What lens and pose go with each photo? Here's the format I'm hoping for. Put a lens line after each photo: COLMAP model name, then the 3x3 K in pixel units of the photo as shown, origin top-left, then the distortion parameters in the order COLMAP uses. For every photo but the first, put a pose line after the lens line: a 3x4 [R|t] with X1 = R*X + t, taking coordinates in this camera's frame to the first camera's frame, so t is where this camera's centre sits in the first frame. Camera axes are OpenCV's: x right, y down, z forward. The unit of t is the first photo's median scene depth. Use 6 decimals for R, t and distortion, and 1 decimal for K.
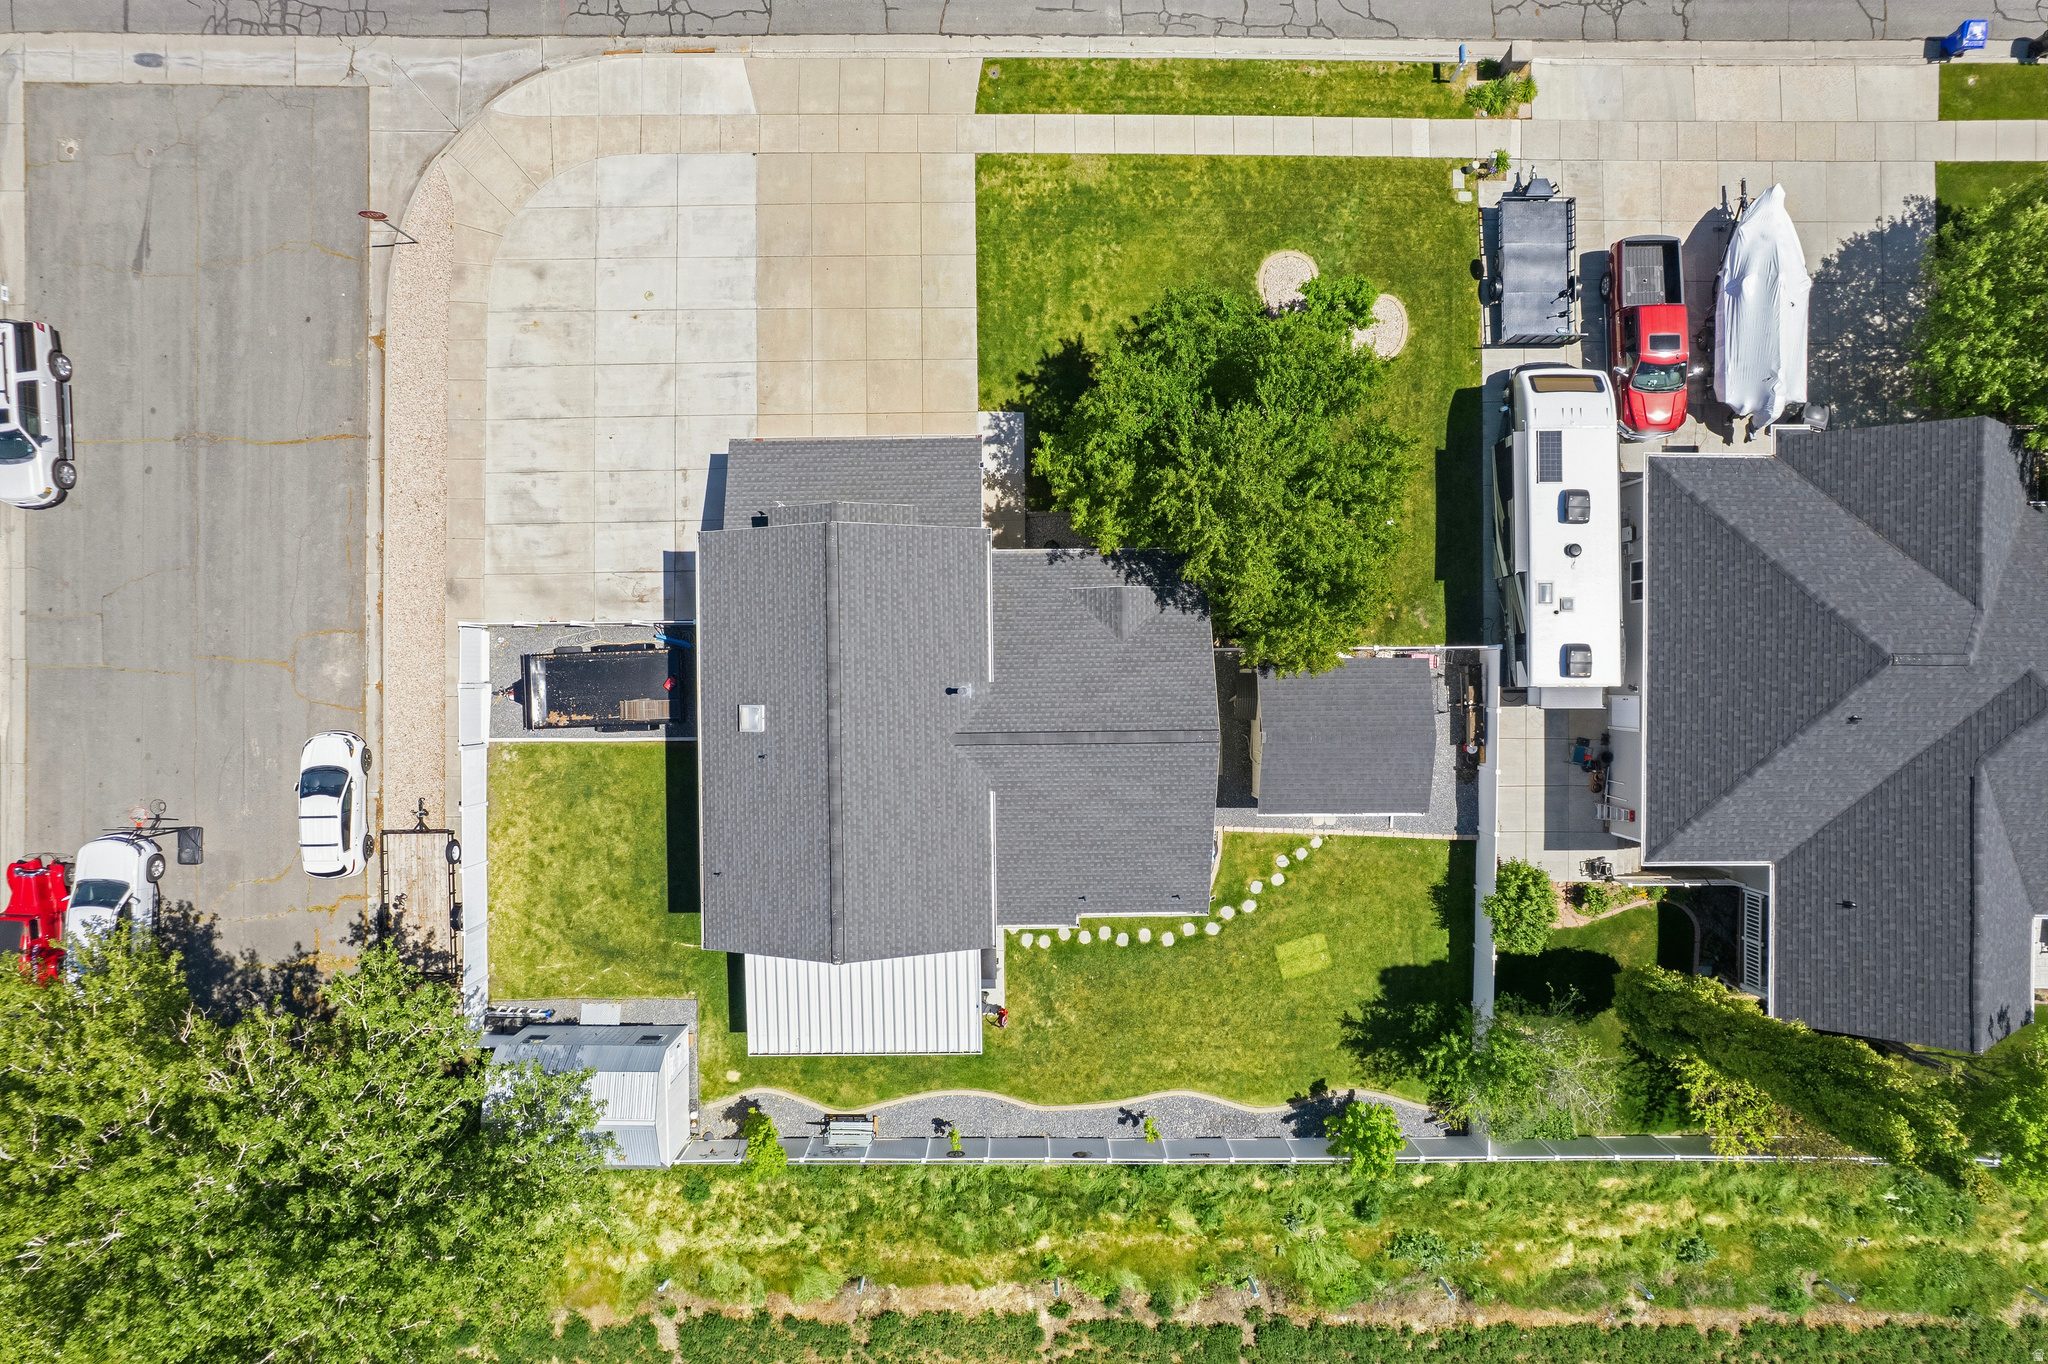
lens RADIAL K [[1311.3, 0, 1022.8], [0, 1311.3, 676.0], [0, 0, 1]] dist [-0.077127, 0.066133]
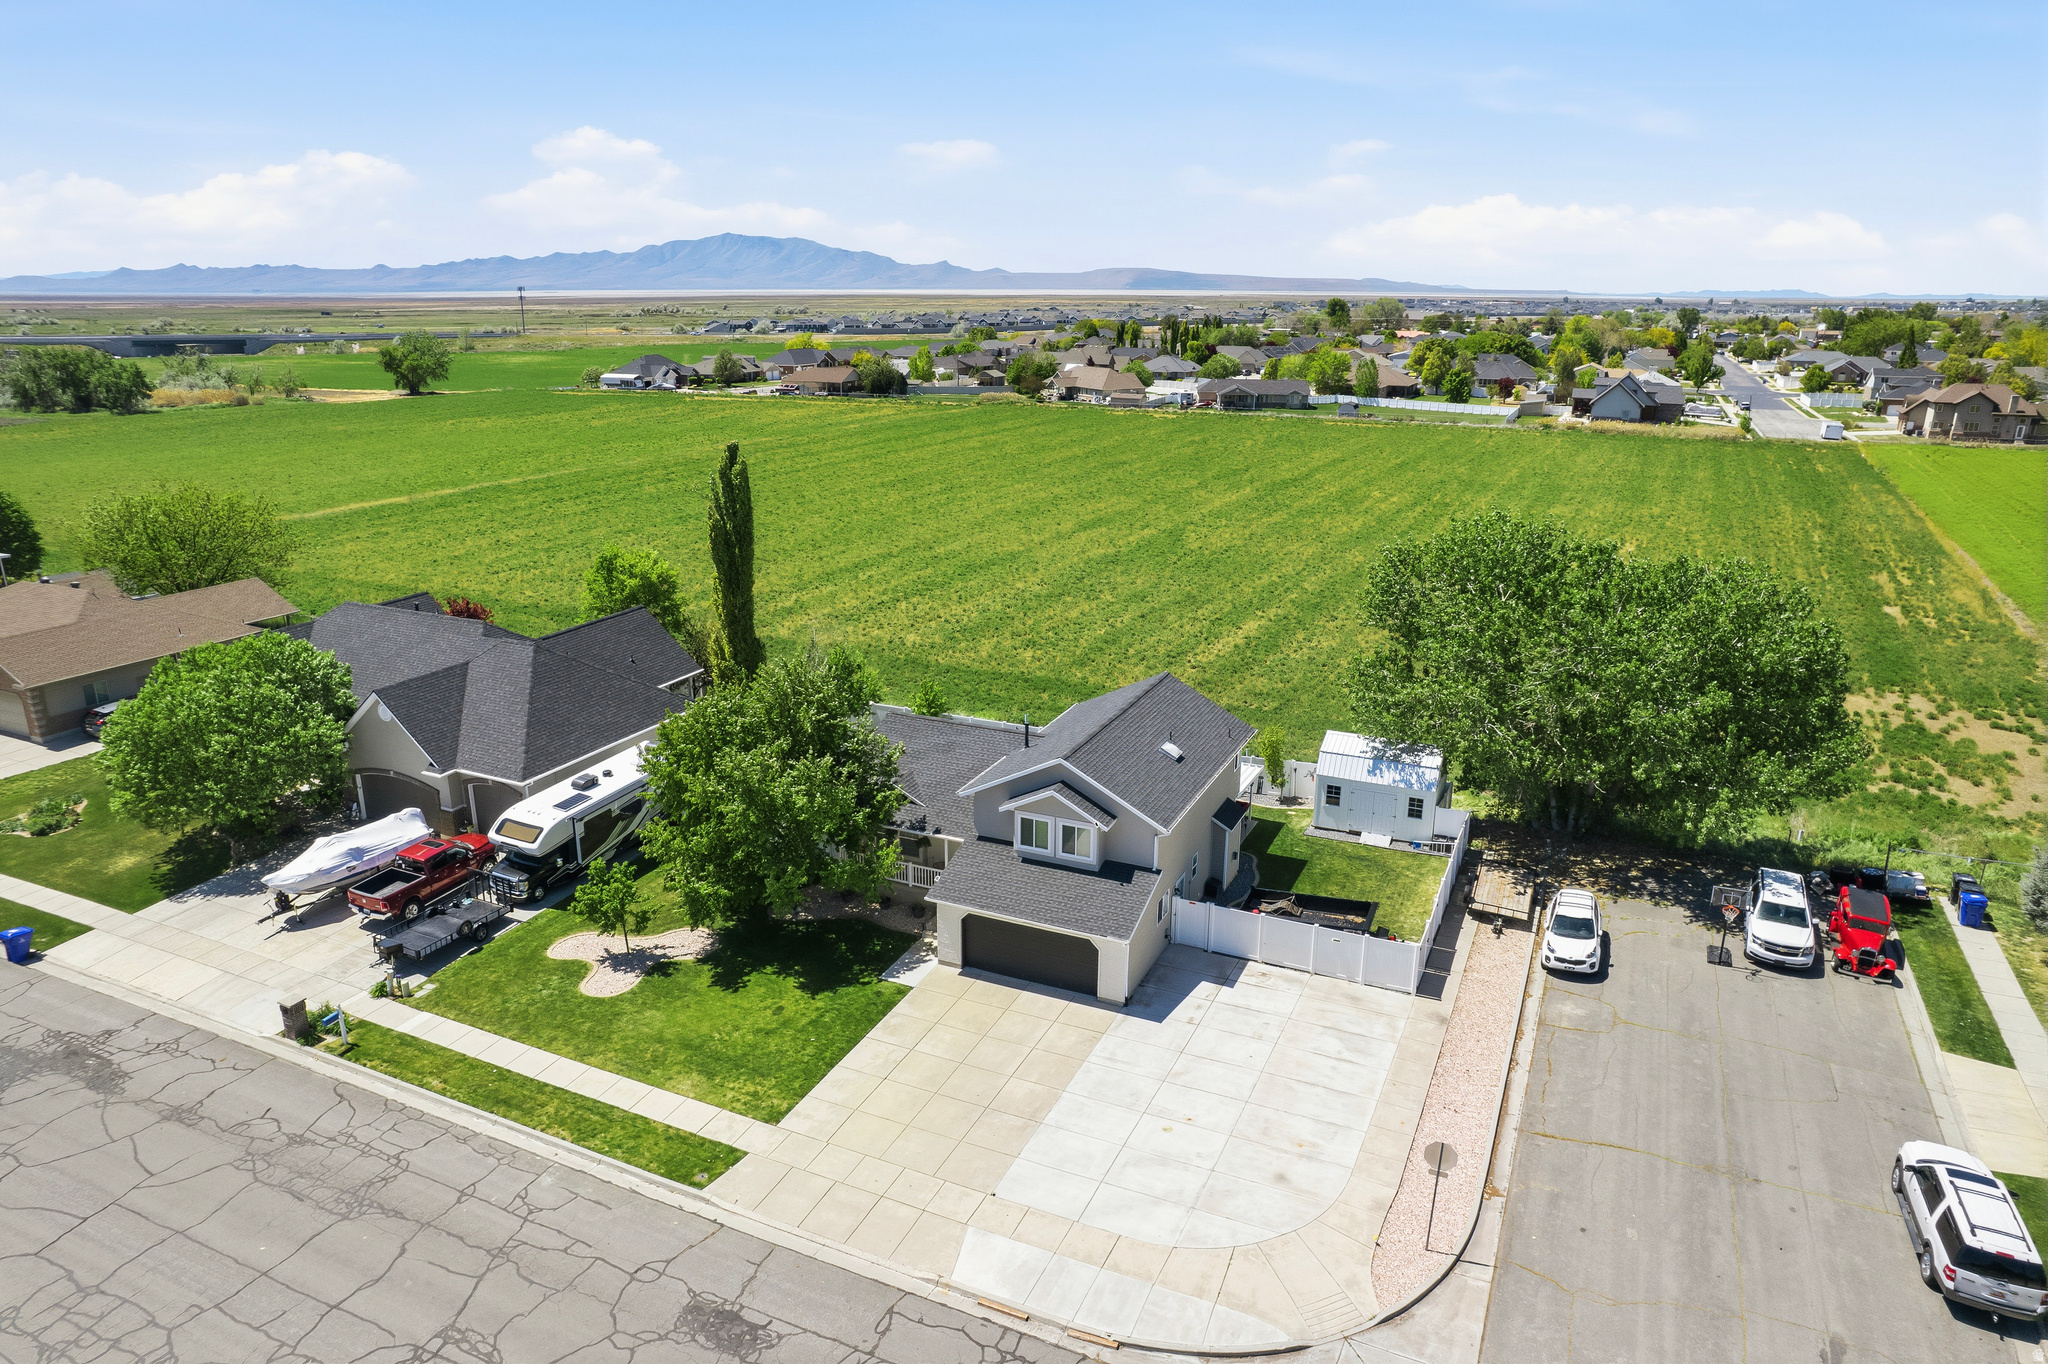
lens RADIAL K [[1311.3, 0, 1022.8], [0, 1311.3, 676.0], [0, 0, 1]] dist [-0.077127, 0.066133]
pose [[-0.905081, -0.117676, 0.408634, -0.528657], [0.425186, -0.265767, 0.865208, -1.032640], [0.006788, 0.956828, 0.290574, 0.434040]]
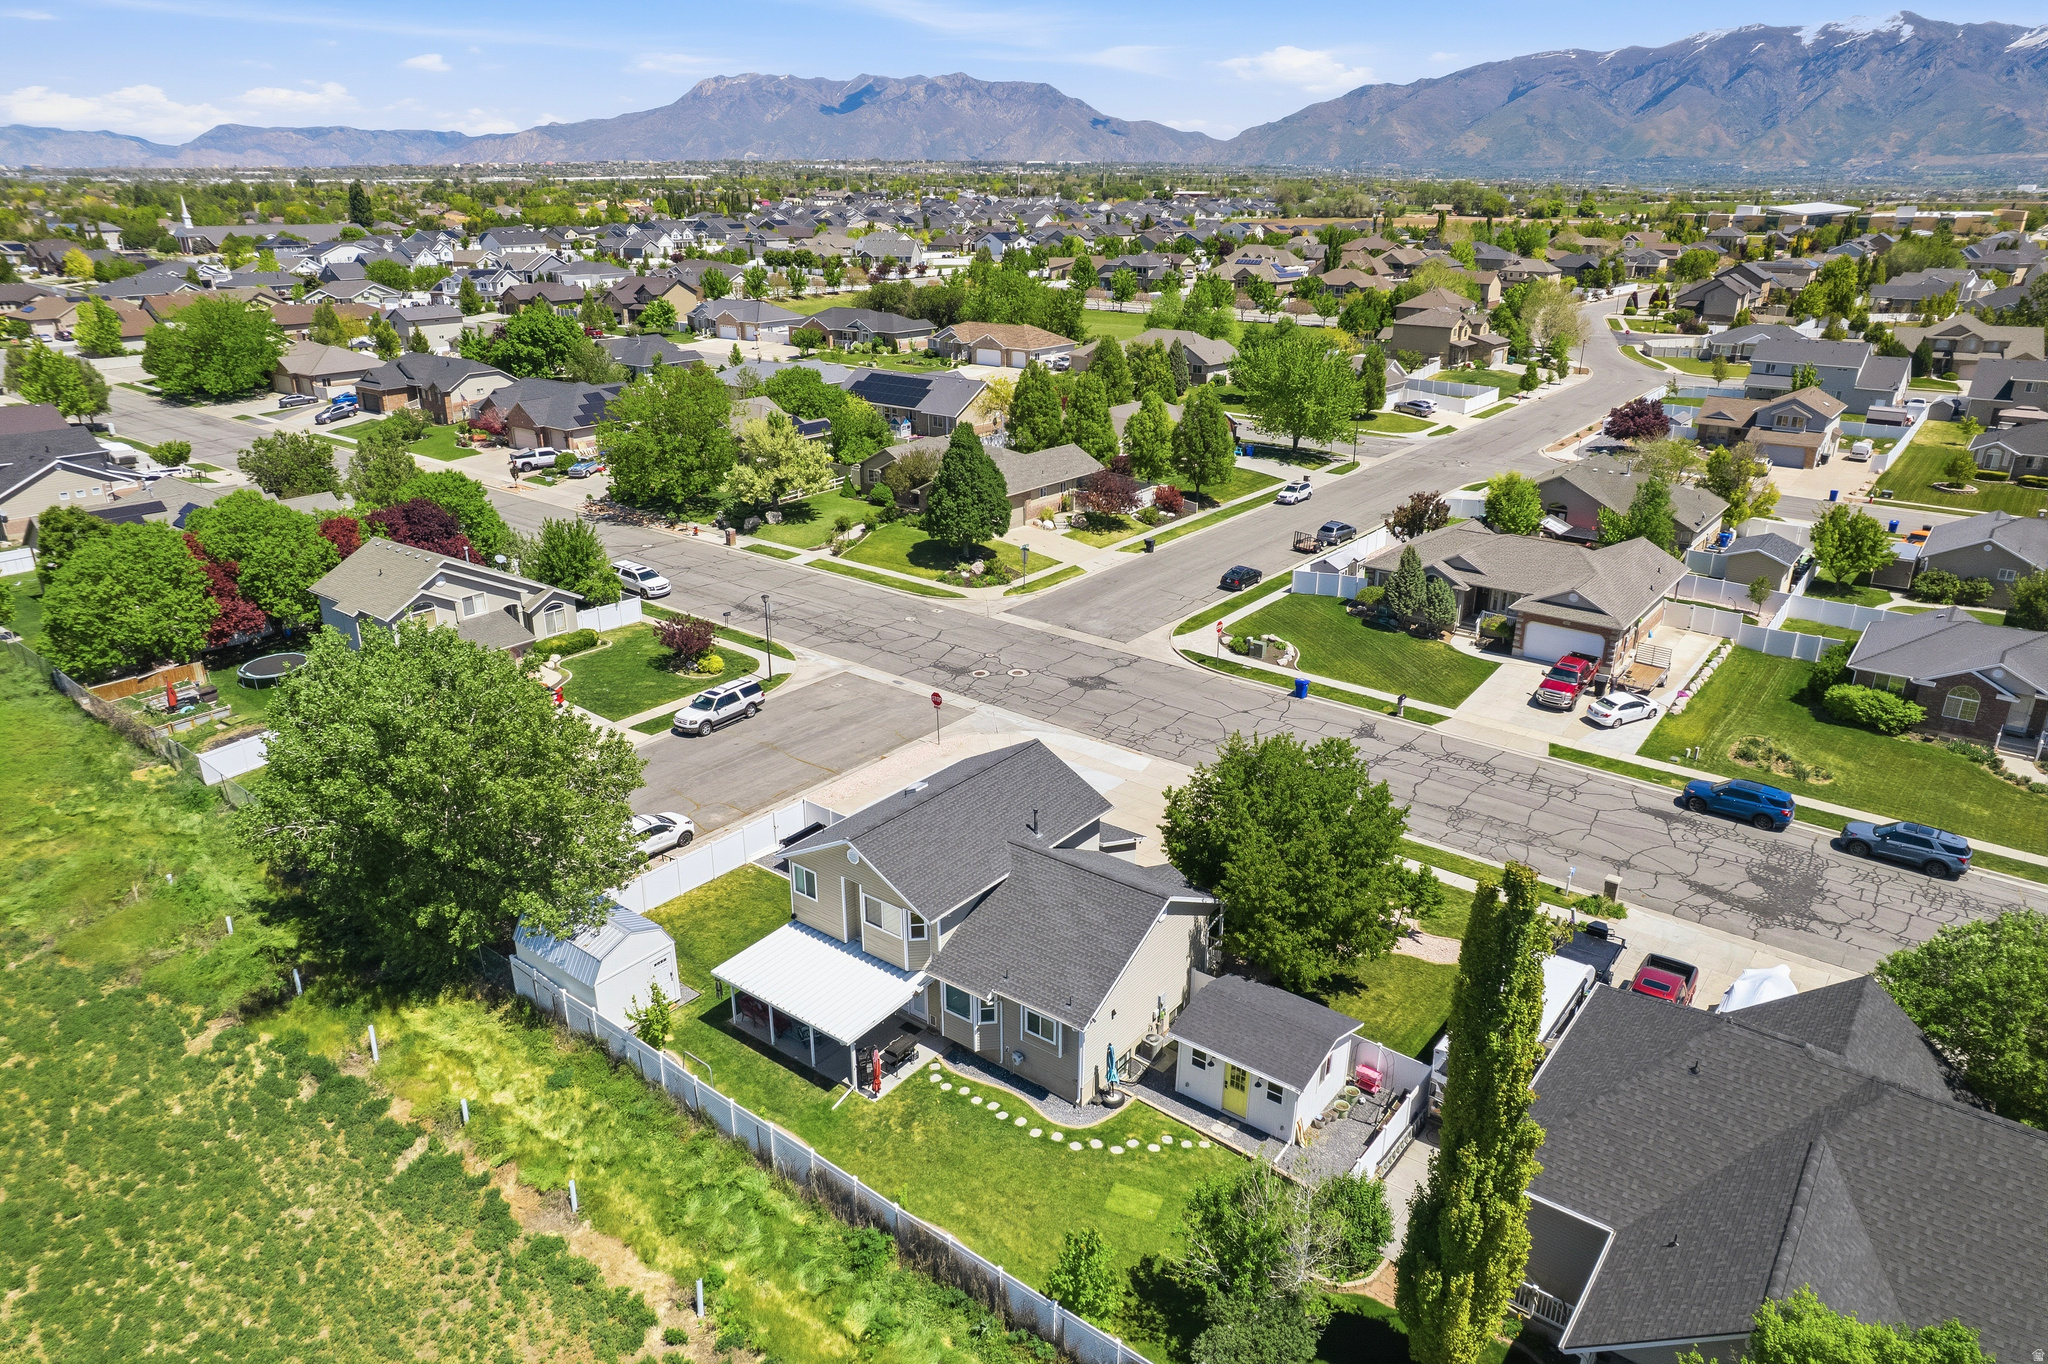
lens RADIAL K [[1311.3, 0, 1022.8], [0, 1311.3, 676.0], [0, 0, 1]] dist [-0.077127, 0.066133]
pose [[0.786062, 0.224873, -0.575794, 0.626136], [-0.618077, 0.271840, -0.737620, 0.884452], [-0.009347, 0.935700, 0.352672, 0.282620]]
